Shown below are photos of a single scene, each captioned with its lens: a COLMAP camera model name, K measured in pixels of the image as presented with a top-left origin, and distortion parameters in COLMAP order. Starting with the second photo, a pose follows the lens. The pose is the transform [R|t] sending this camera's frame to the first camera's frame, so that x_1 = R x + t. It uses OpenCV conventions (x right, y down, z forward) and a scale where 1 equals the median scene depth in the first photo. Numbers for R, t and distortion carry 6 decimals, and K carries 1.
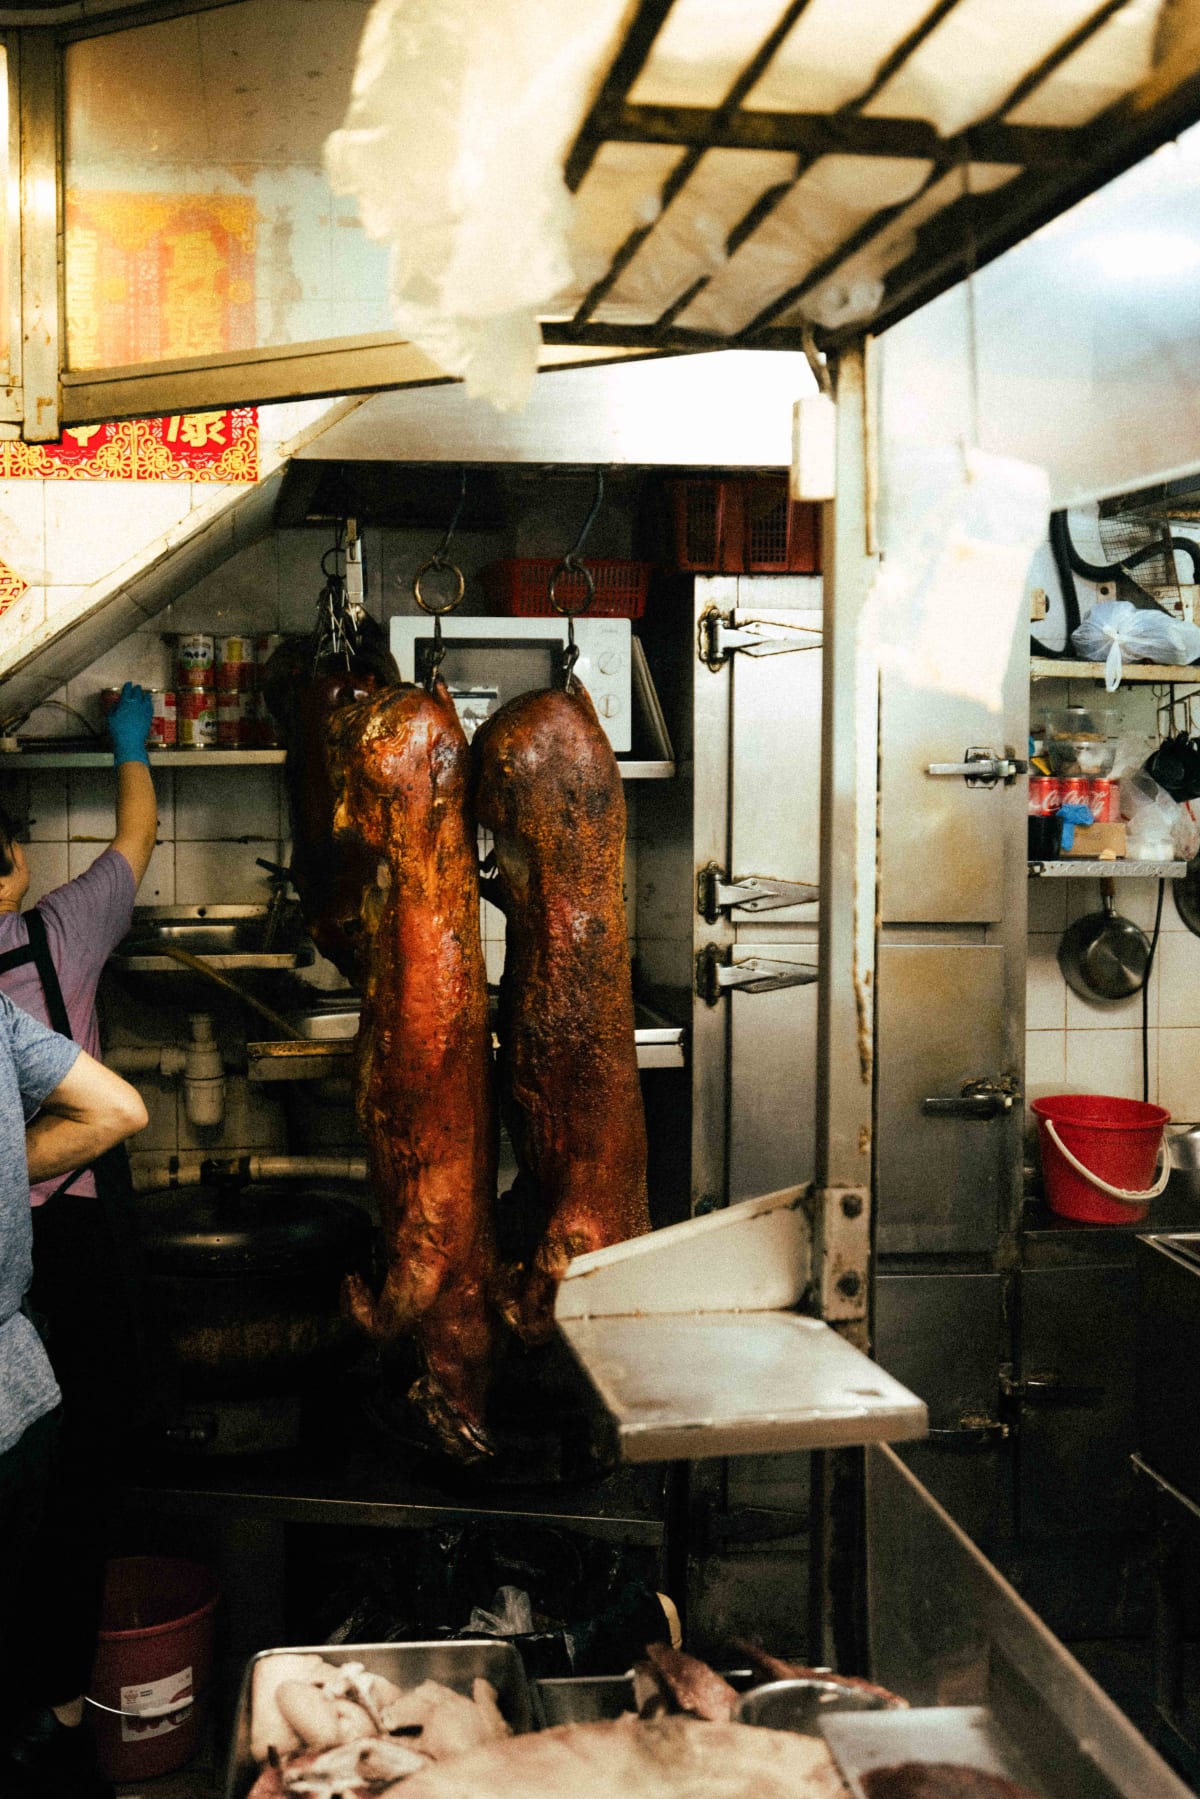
lens RADIAL K [[1983.6, 0, 500.1], [0, 1983.6, 799.6], [0, 0, 1]] dist [0.010705, 0.005889]
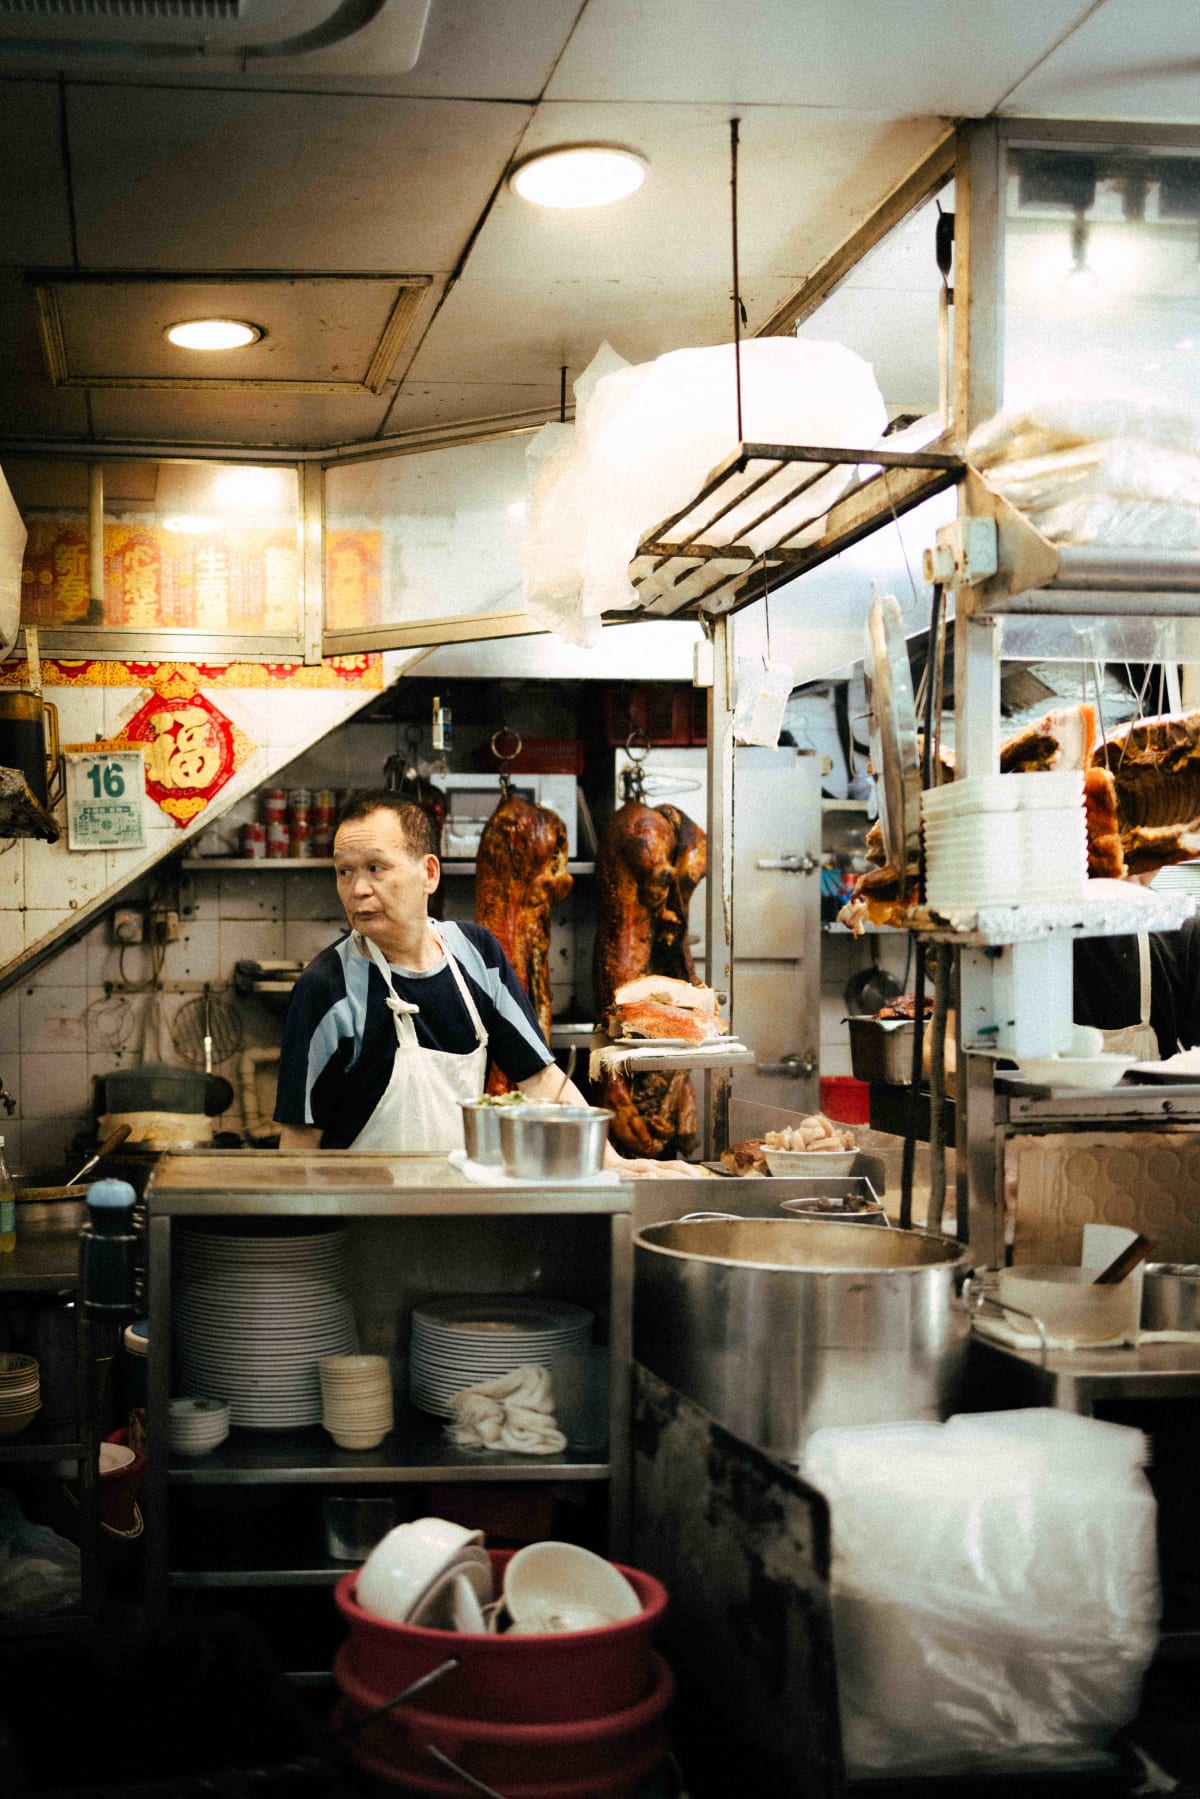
lens RADIAL K [[1830.6, 0, 356.8], [0, 1830.6, 983.3], [0, 0, 1]] dist [0.019166, 0.000601]
pose [[0.999969, -0.003821, -0.006920, -0.135256], [0.003728, 0.999904, -0.013345, 0.128636], [0.006971, 0.013319, 0.999887, -0.654695]]
